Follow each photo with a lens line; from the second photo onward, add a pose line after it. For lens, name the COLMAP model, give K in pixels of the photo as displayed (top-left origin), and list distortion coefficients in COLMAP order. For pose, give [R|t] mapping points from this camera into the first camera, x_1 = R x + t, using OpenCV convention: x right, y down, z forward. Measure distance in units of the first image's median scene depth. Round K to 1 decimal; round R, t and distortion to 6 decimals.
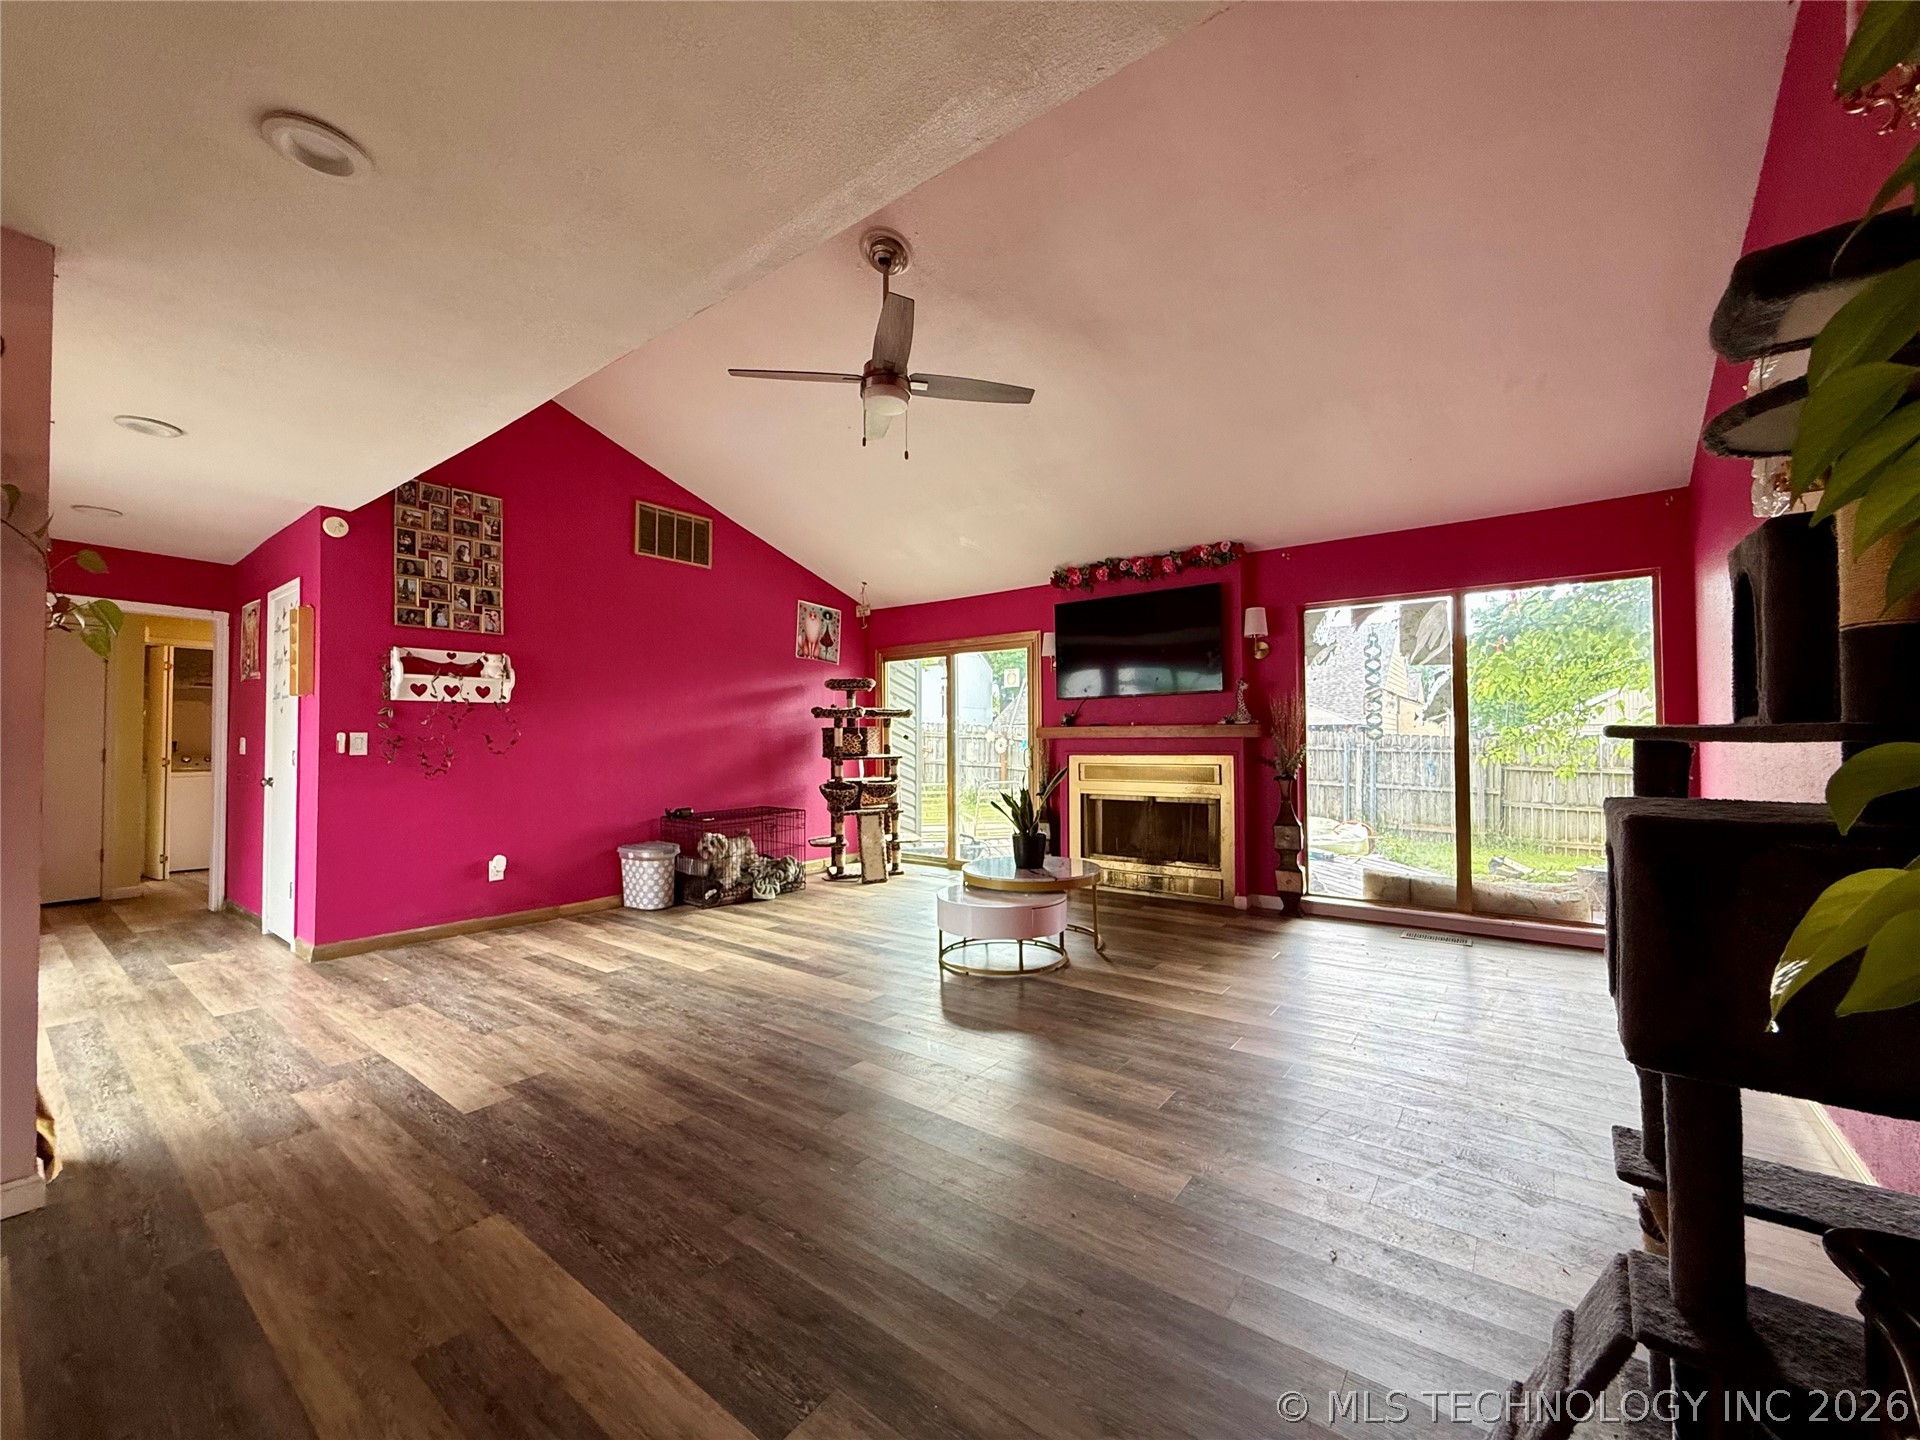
lens RADIAL K [[767.0, 0, 960.0], [0, 767.0, 720.0], [0, 0, 1]] dist [-0.000508, 0.000193]
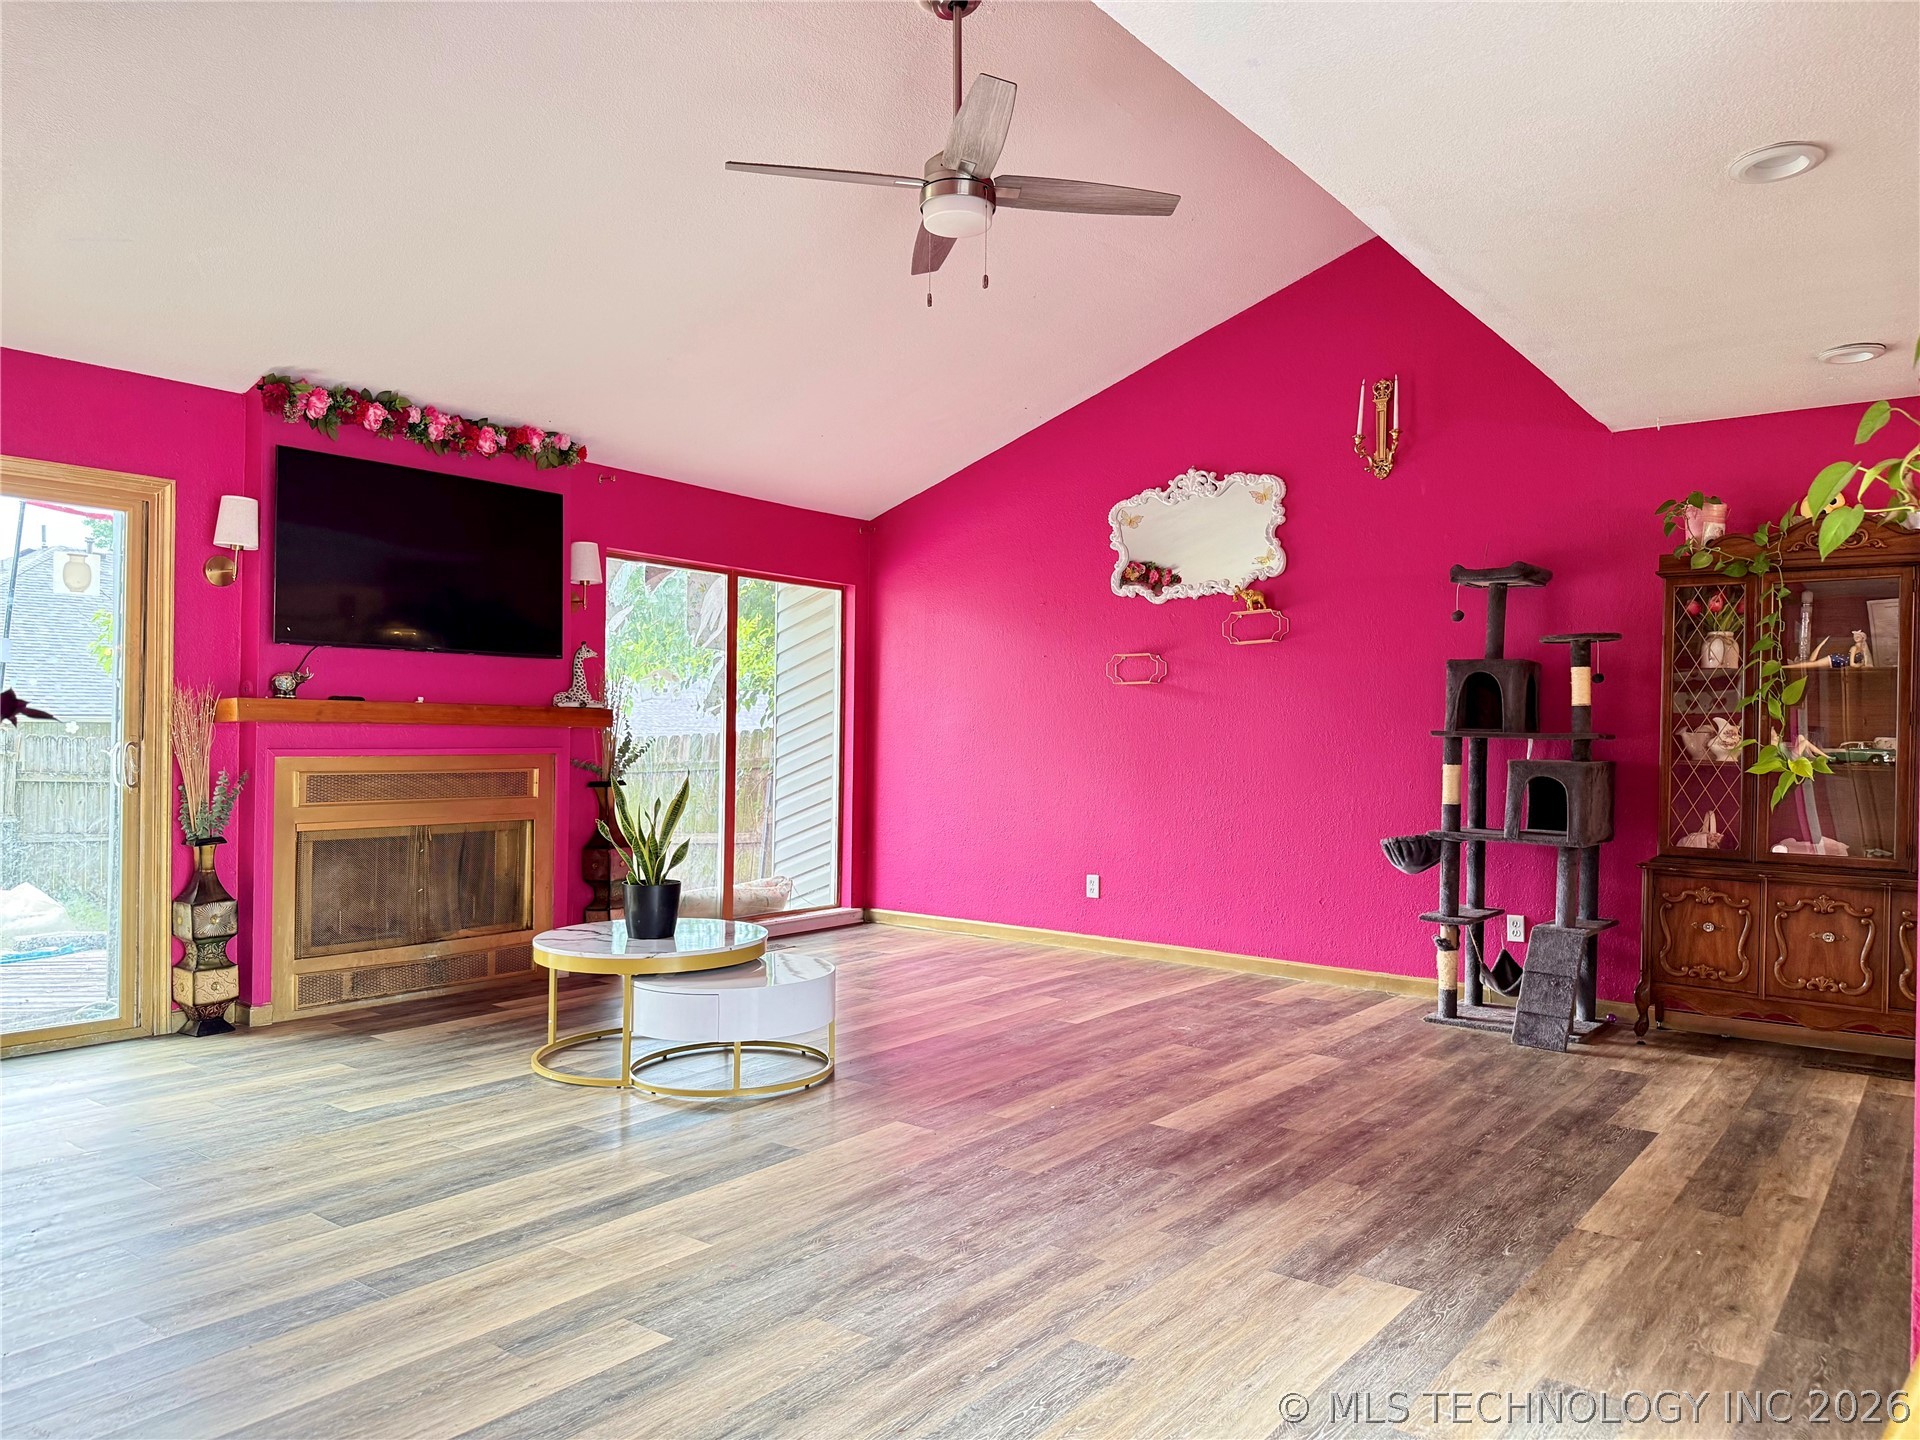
lens RADIAL K [[1321.2, 0, 955.6], [0, 1321.2, 744.9], [0, 0, 1]] dist [0.108287, -0.190791]
pose [[0.009950, 0.000268, 0.999950, -0.857084], [-0.036789, 0.999323, 0.000099, 0.026771], [-0.999274, -0.036788, 0.009953, 0.667905]]
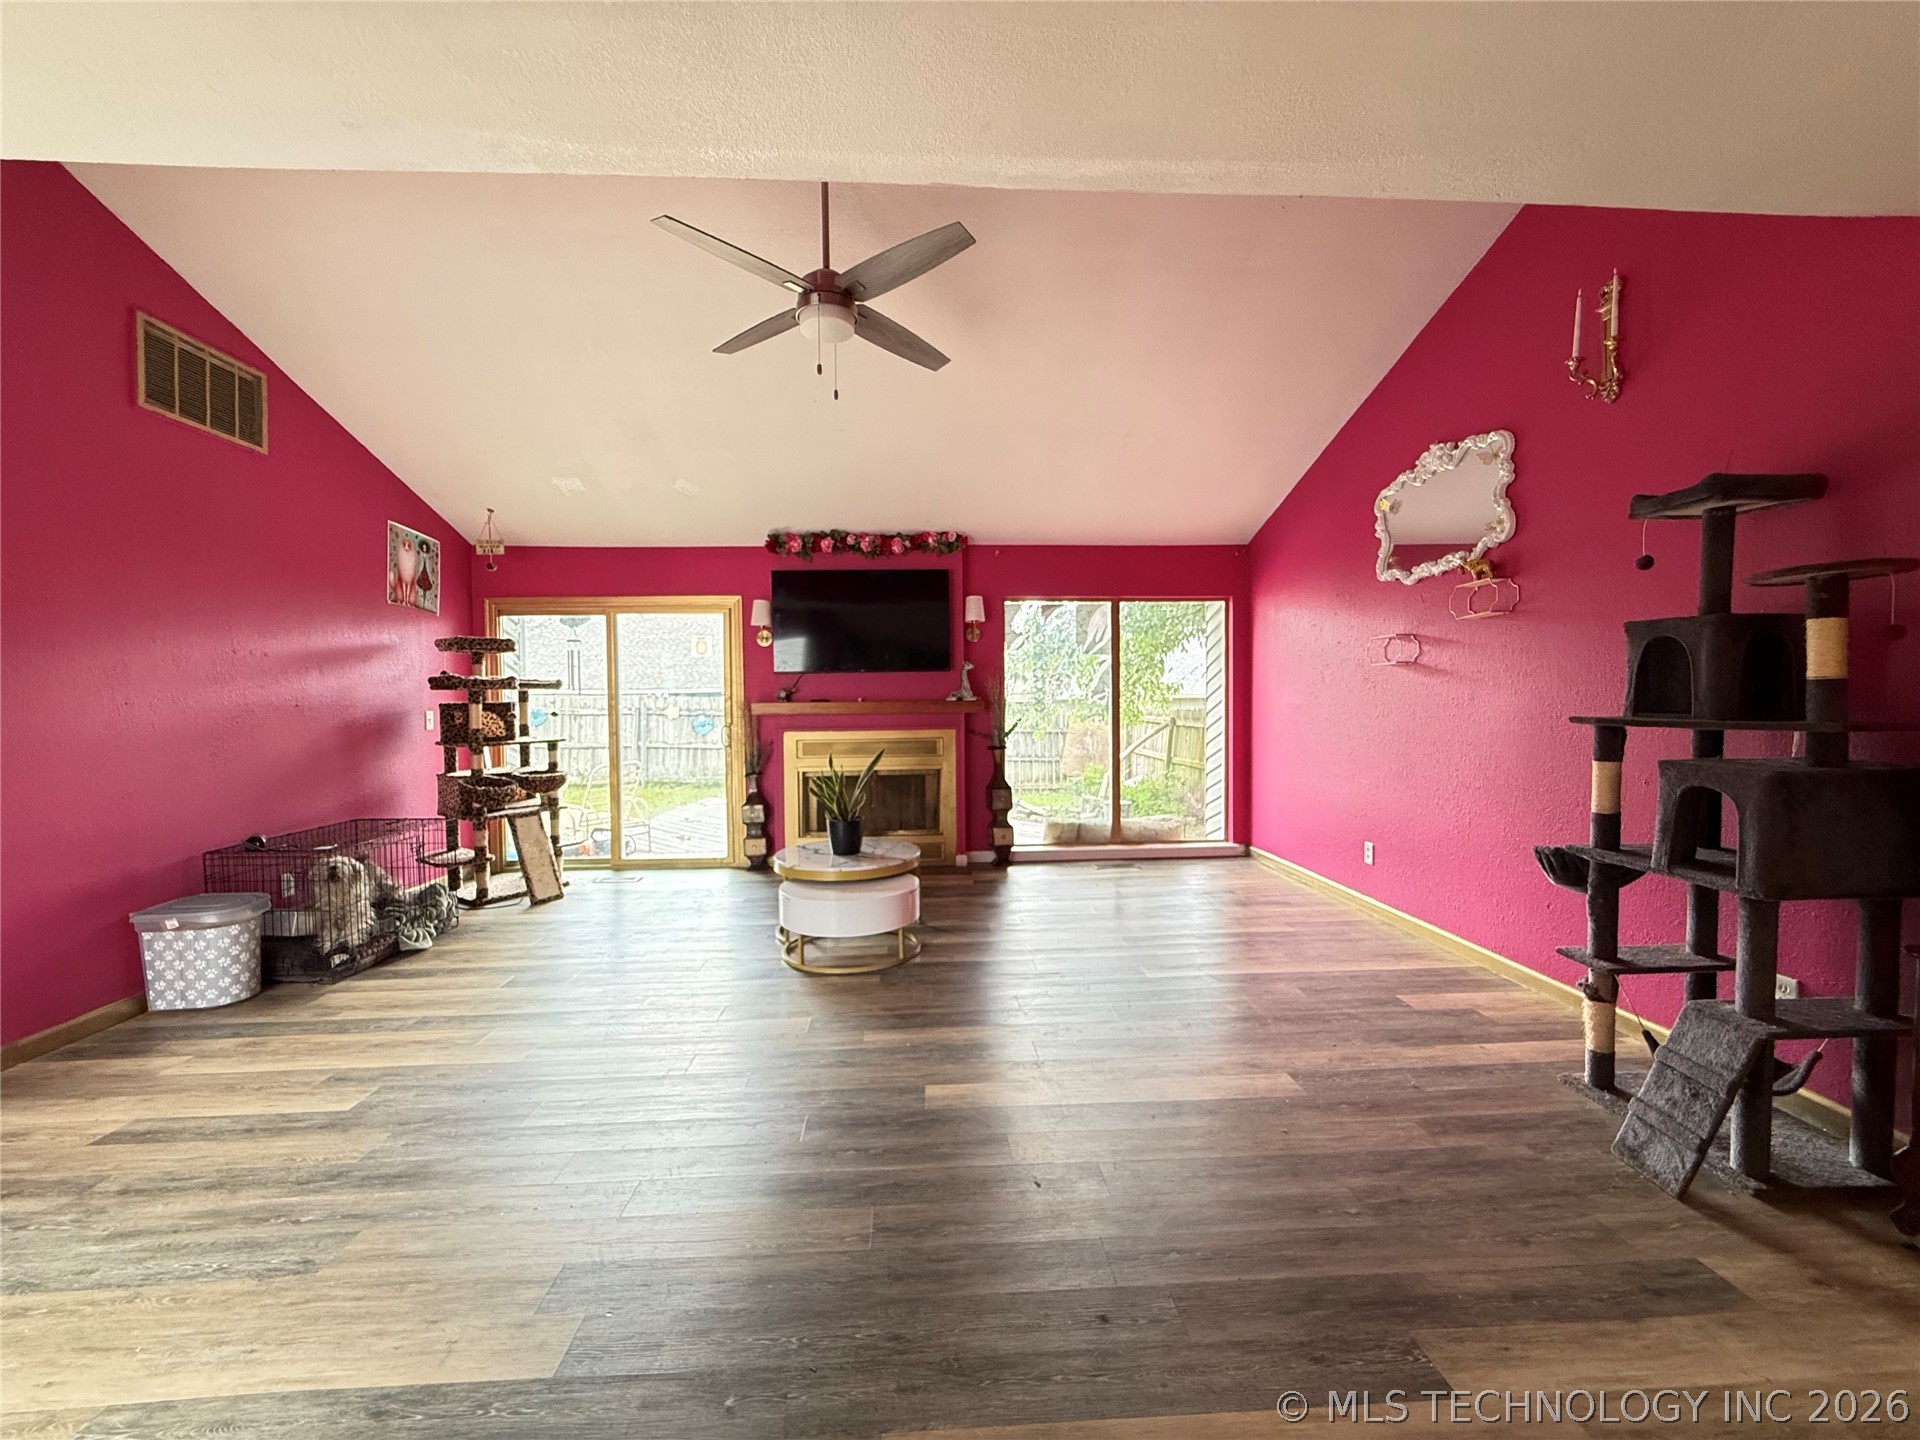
lens RADIAL K [[767.0, 0, 960.0], [0, 767.0, 720.0], [0, 0, 1]] dist [-0.000508, 0.000193]
pose [[0.757916, -0.018779, 0.652082, -0.372880], [-0.010679, 0.999095, 0.041184, -0.012432], [-0.652265, -0.038177, 0.757029, 0.170884]]
